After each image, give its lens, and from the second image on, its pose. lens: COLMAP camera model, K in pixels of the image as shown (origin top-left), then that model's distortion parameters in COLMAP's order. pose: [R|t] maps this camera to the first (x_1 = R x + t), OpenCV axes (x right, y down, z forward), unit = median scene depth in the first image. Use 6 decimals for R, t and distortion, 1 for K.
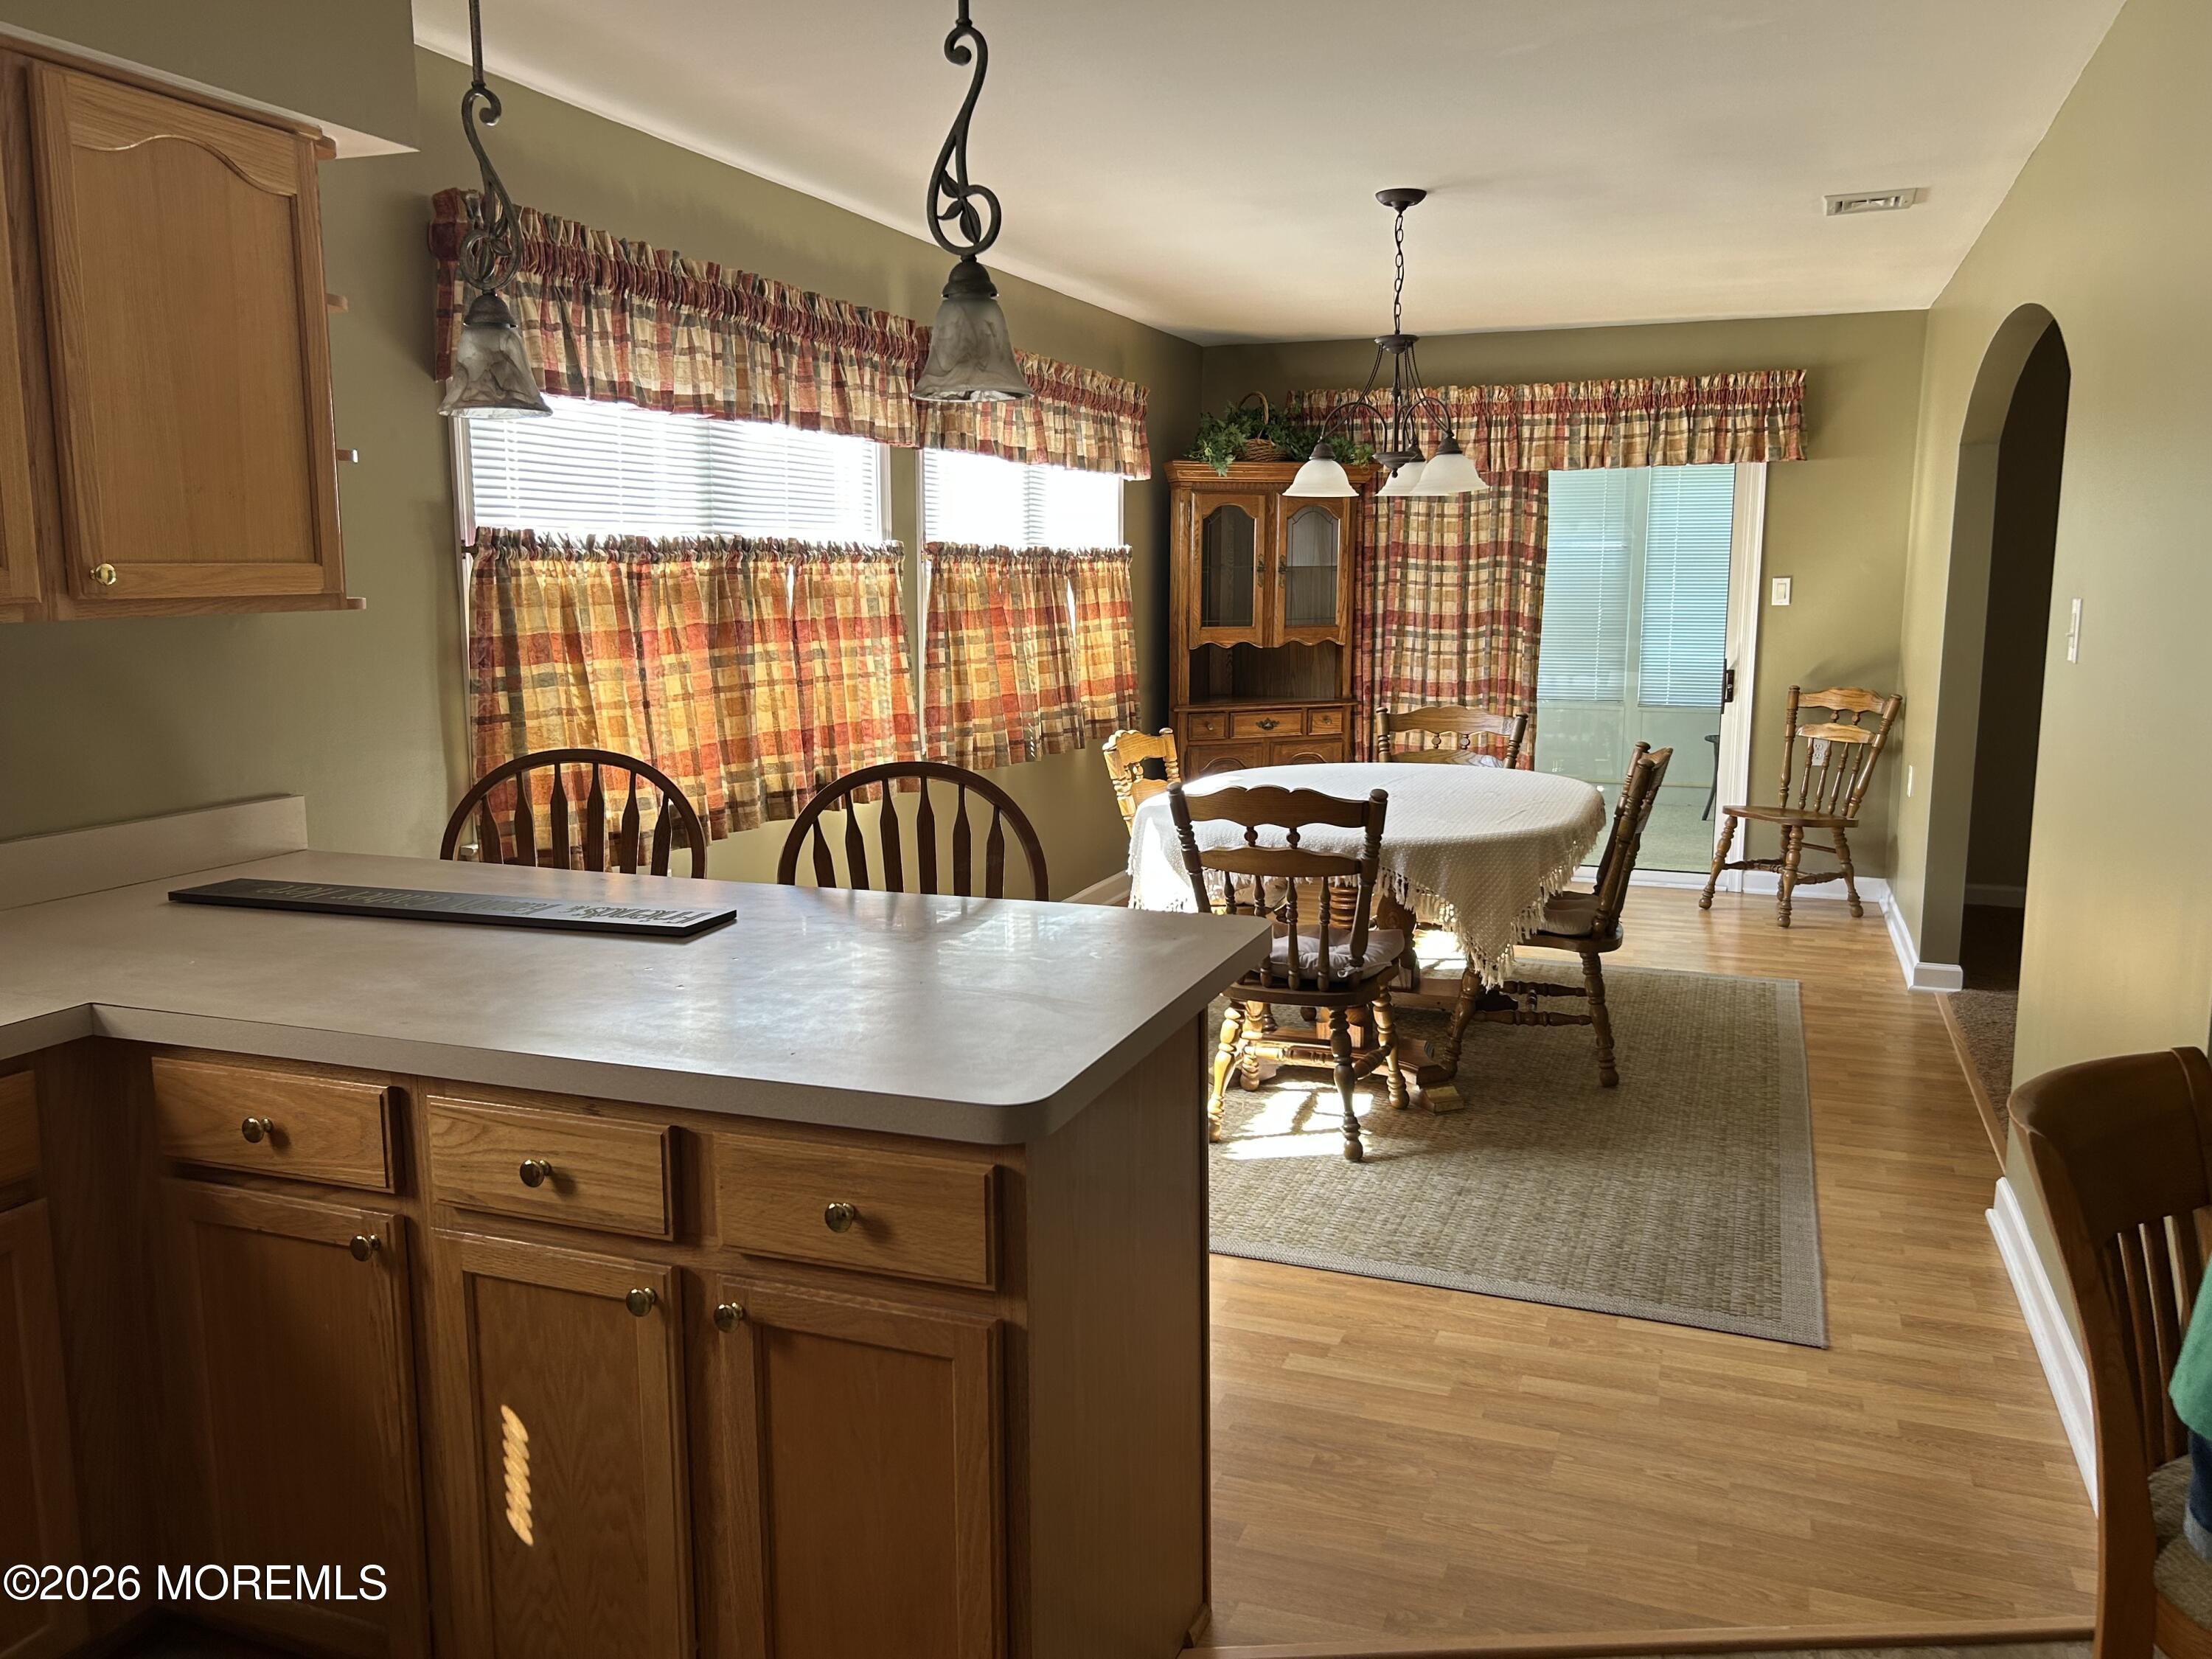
lens RADIAL K [[1682.3, 0, 1112.4], [0, 1682.3, 839.0], [0, 0, 1]] dist [0.029704, -0.042001]
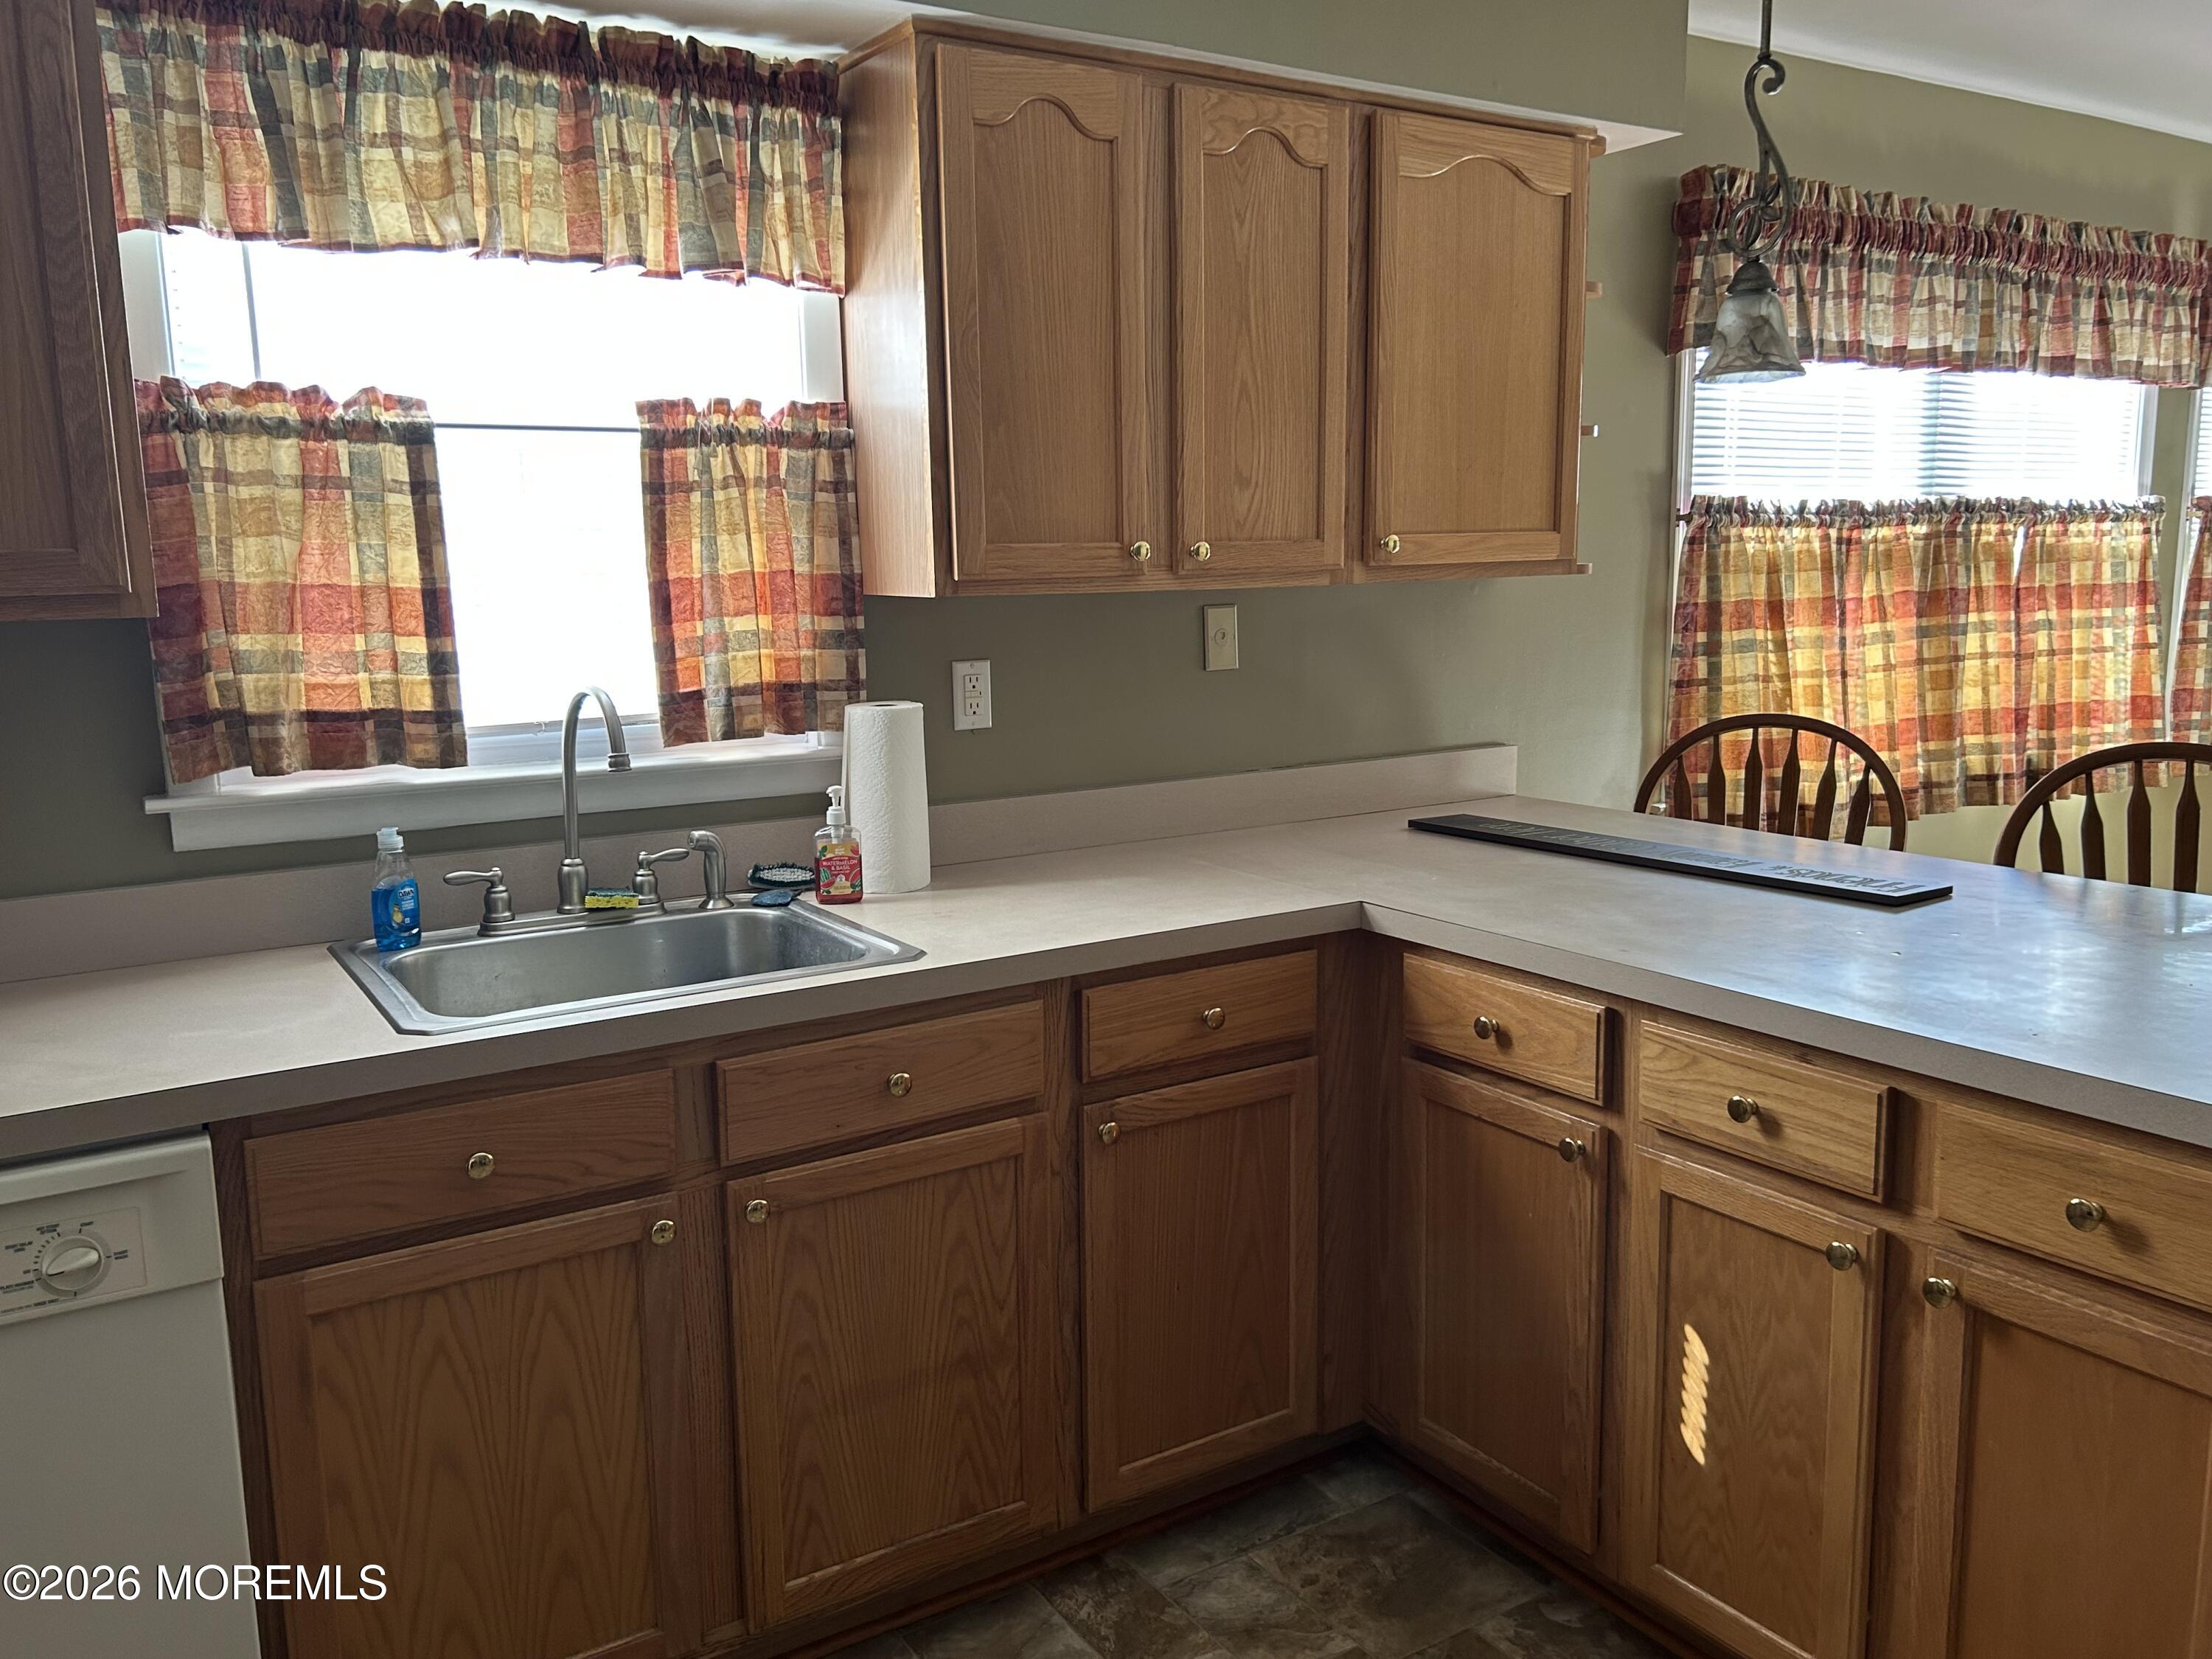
lens RADIAL K [[1682.3, 0, 1095.5], [0, 1682.3, 824.8], [0, 0, 1]] dist [0.029704, -0.042001]
pose [[0.788118, 0.081929, -0.610047, -0.023528], [-0.079566, 0.996347, 0.031018, 0.014945], [0.610360, 0.024094, 0.791758, -0.038697]]
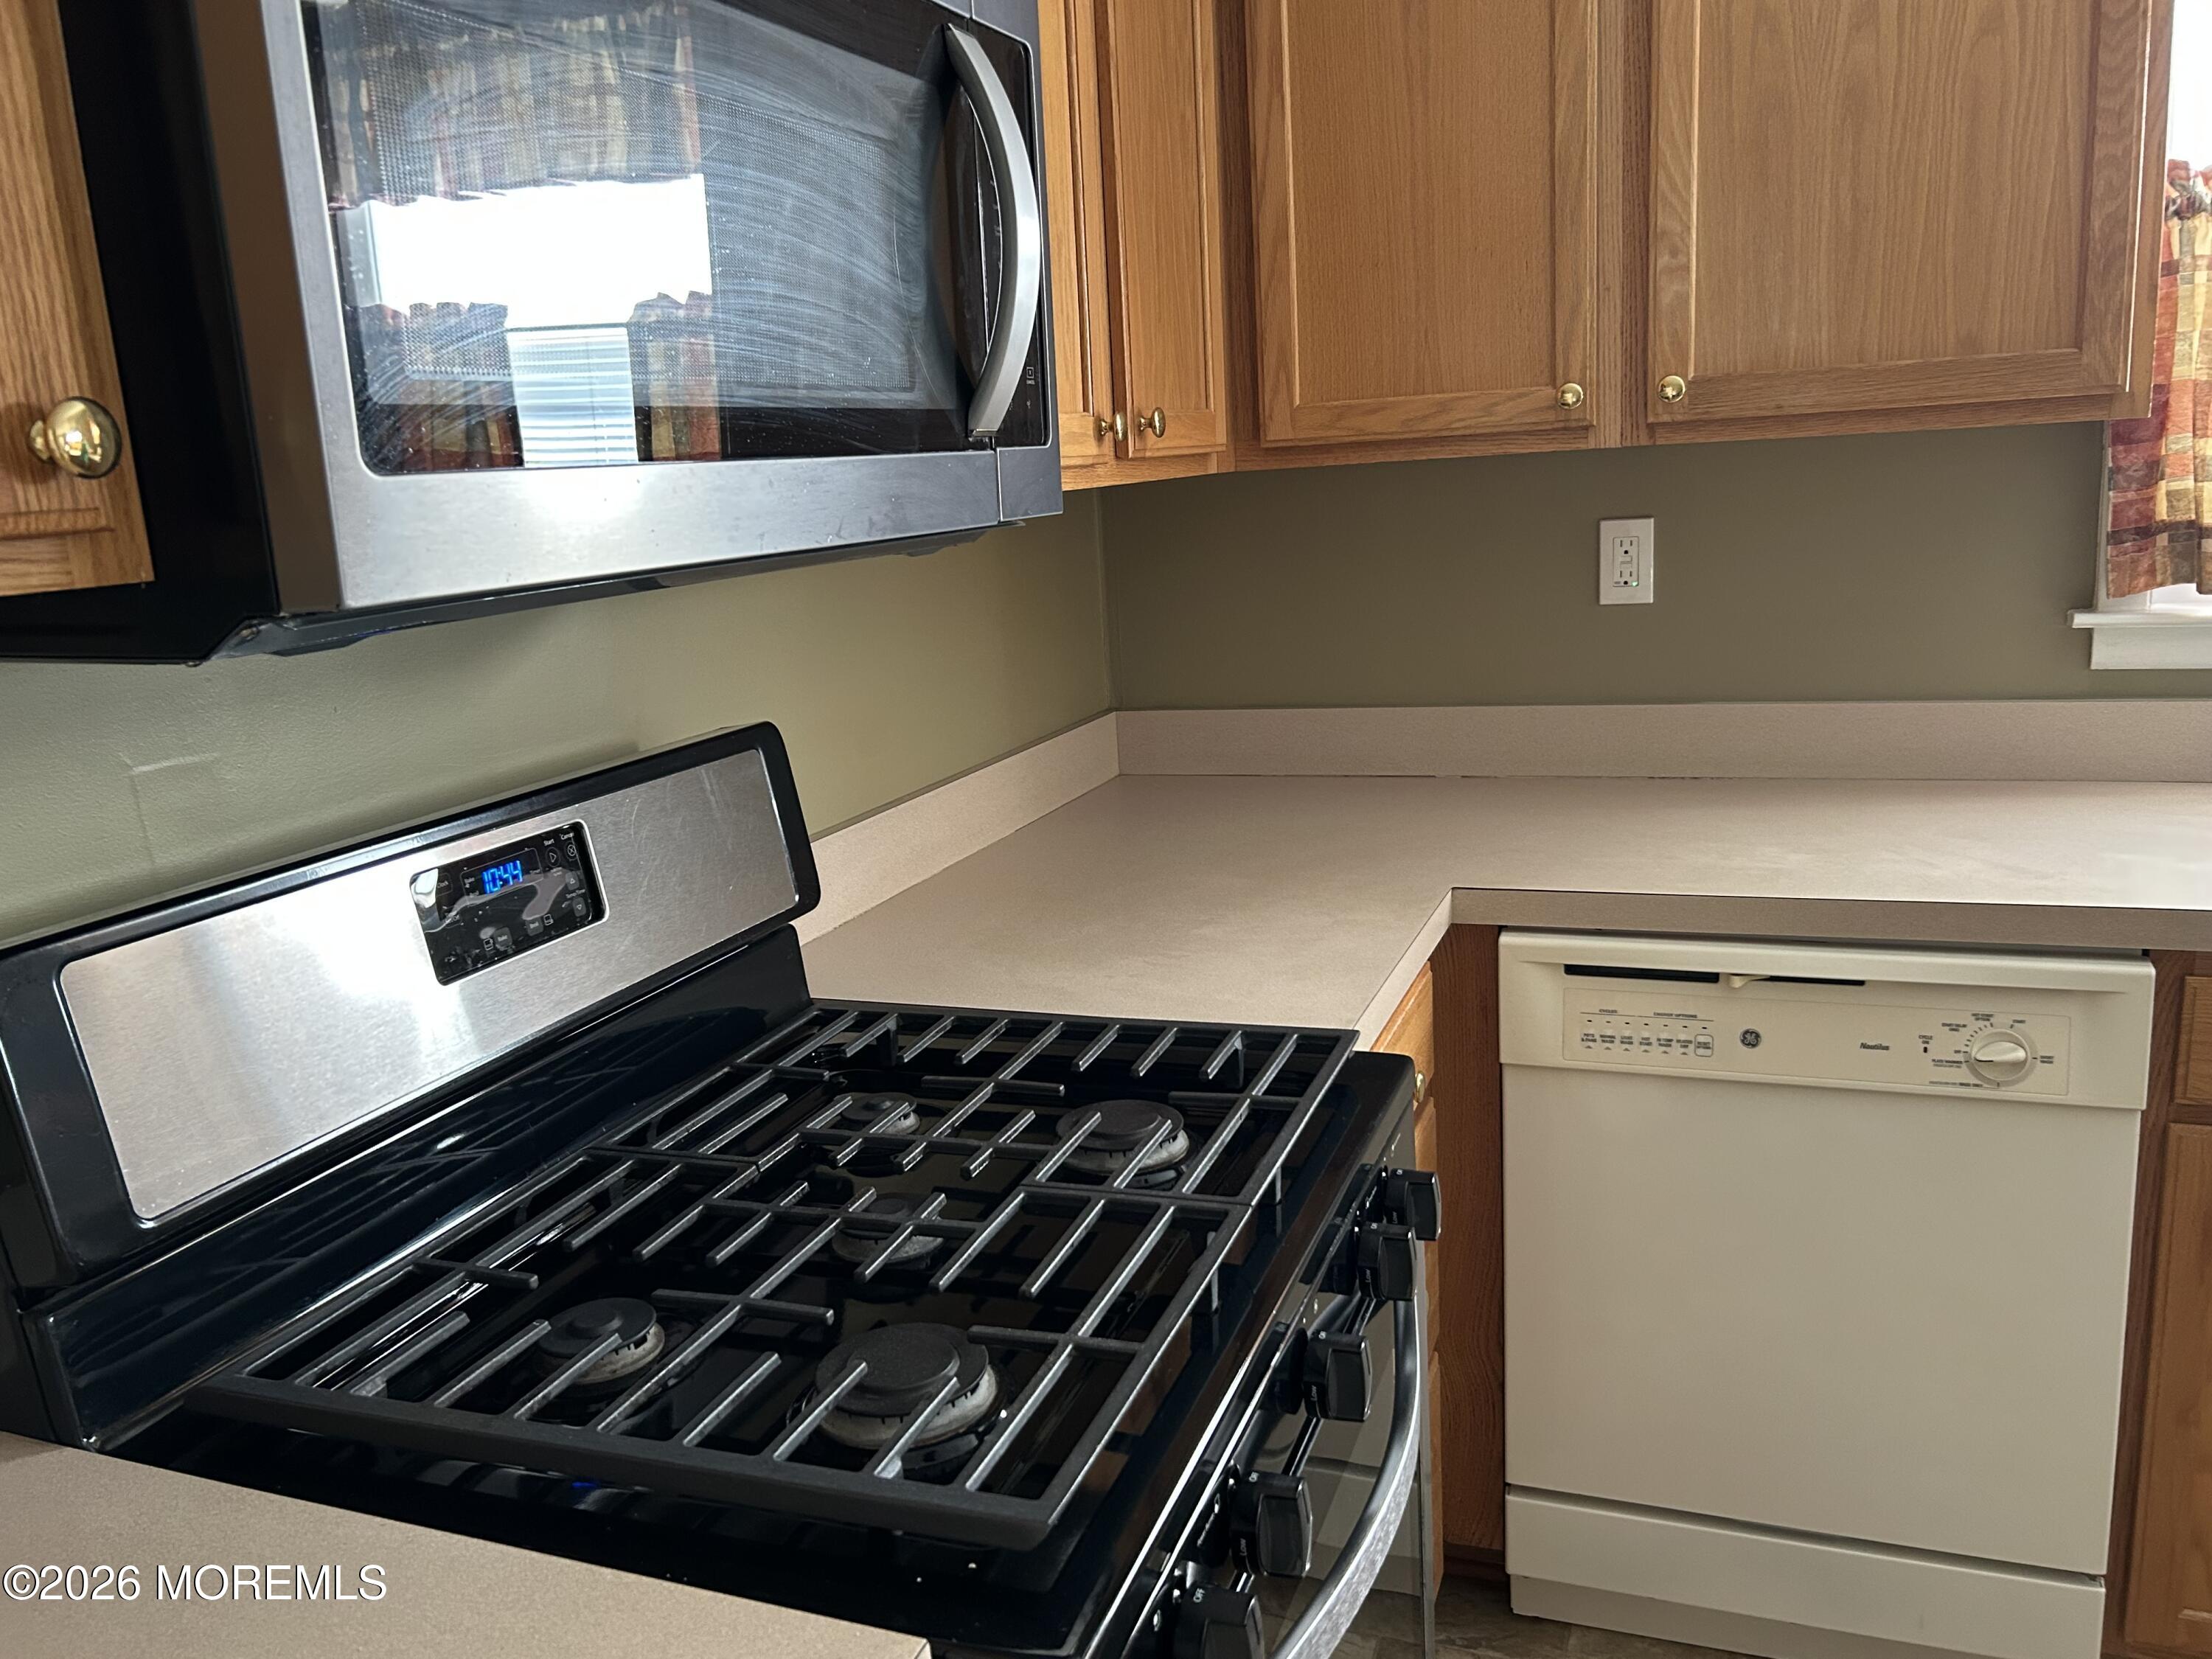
lens RADIAL K [[1682.3, 0, 1107.7], [0, 1682.3, 823.4], [0, 0, 1]] dist [0.029704, -0.042001]
pose [[-0.021934, 0.213536, -0.976689, -0.078091], [-0.103661, 0.971173, 0.214658, 0.039790], [0.994371, 0.105953, 0.000834, -0.126022]]
